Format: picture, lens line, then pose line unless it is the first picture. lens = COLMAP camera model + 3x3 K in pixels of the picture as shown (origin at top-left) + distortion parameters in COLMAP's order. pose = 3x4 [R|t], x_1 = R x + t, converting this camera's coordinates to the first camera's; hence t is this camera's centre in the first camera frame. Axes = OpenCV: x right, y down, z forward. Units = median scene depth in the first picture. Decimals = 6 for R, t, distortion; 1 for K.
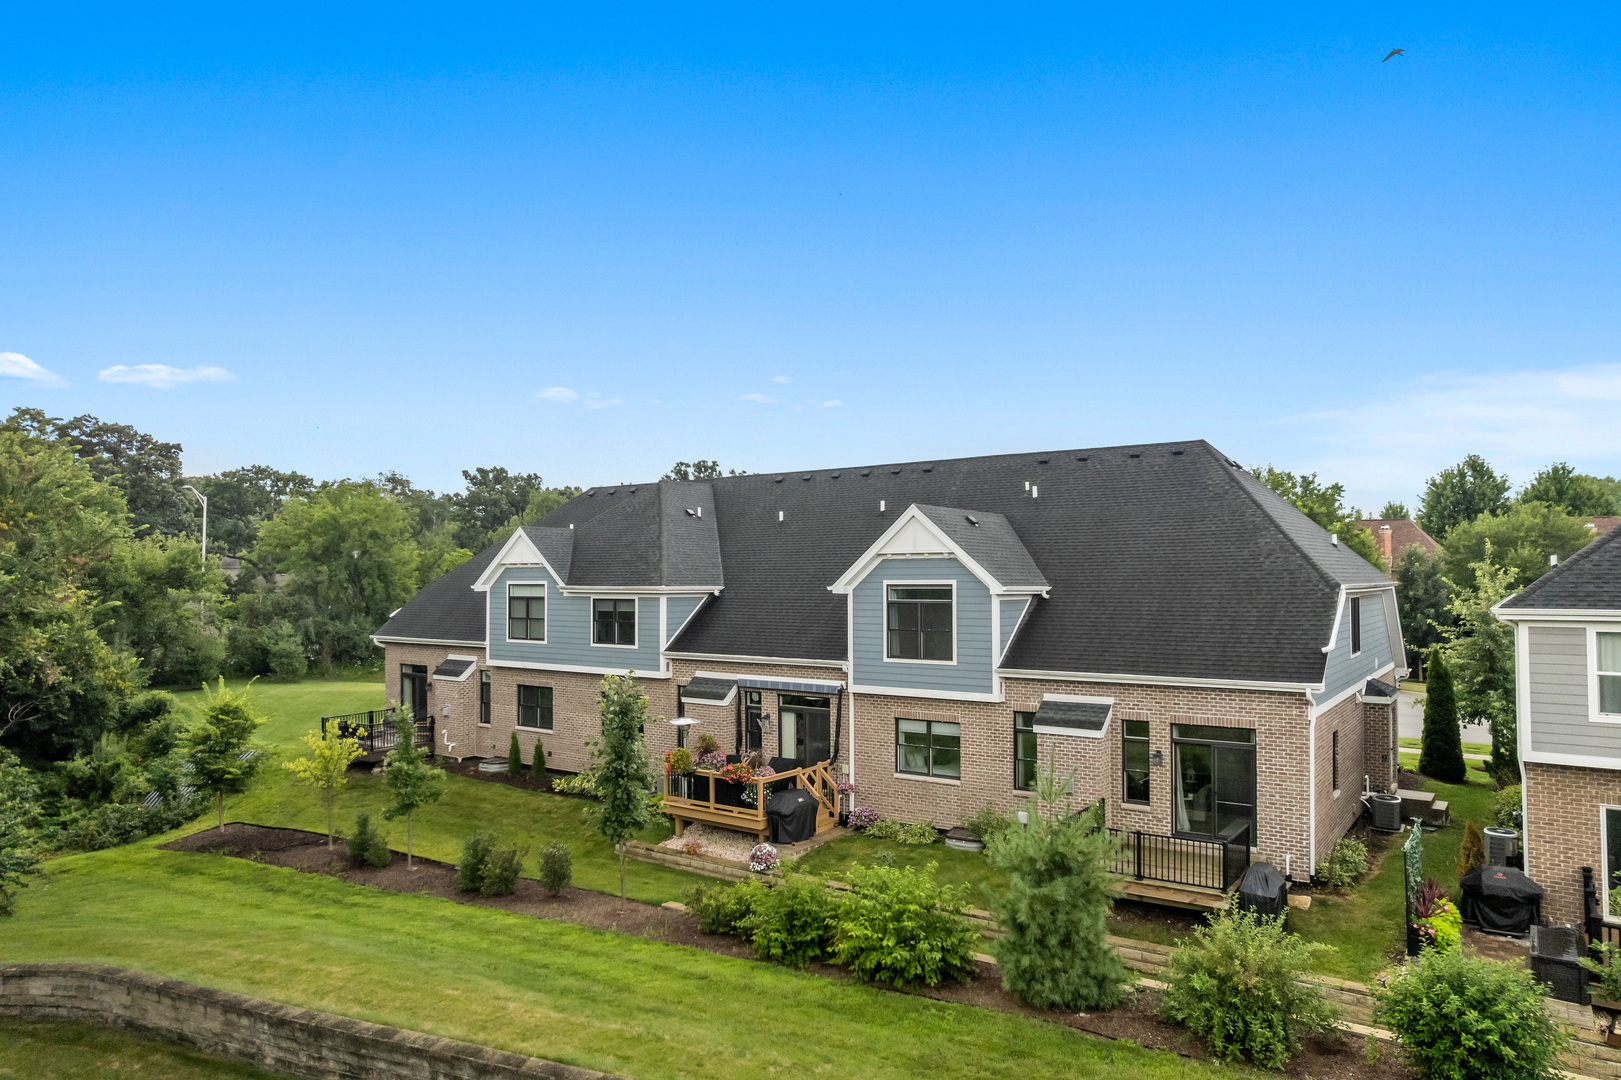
lens RADIAL K [[1044.4, 0, 827.2], [0, 1044.4, 544.9], [0, 0, 1]] dist [-0.069331, 0.061123]
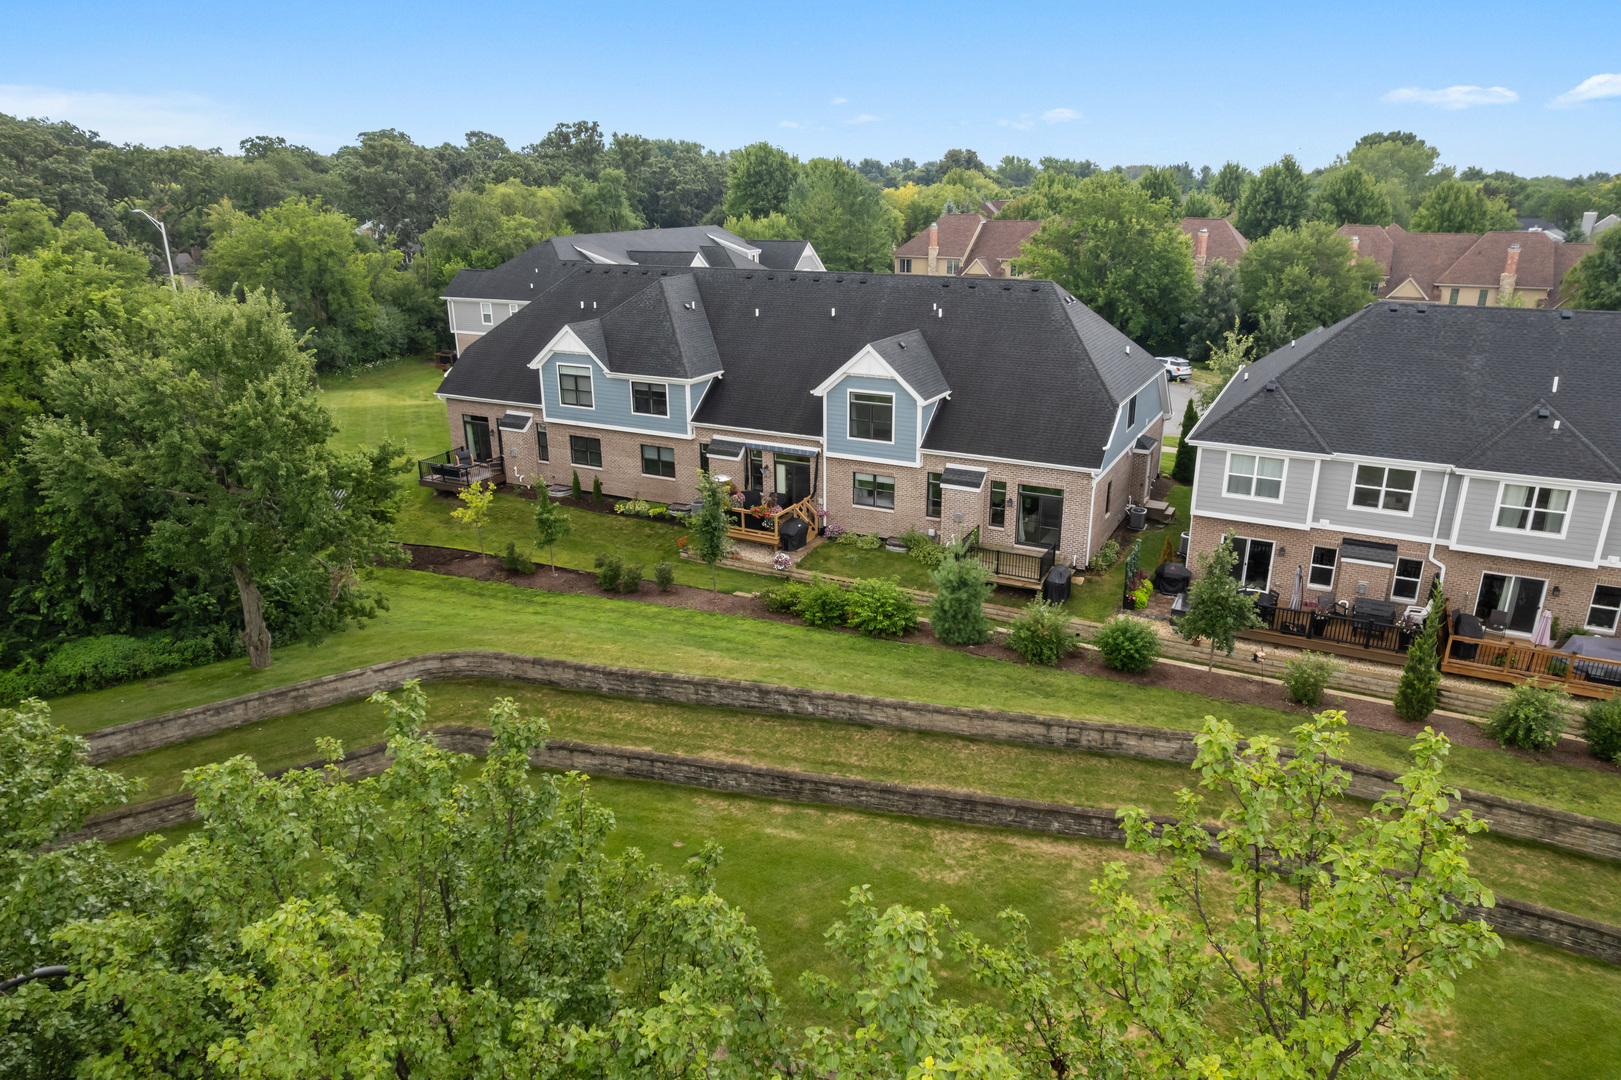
lens RADIAL K [[1044.4, 0, 827.2], [0, 1044.4, 544.9], [0, 0, 1]] dist [-0.069331, 0.061123]
pose [[0.990362, -0.044946, 0.131009, -0.197263], [-0.004901, 0.933918, 0.357454, -0.315210], [-0.138418, -0.354651, 0.924696, -0.547047]]
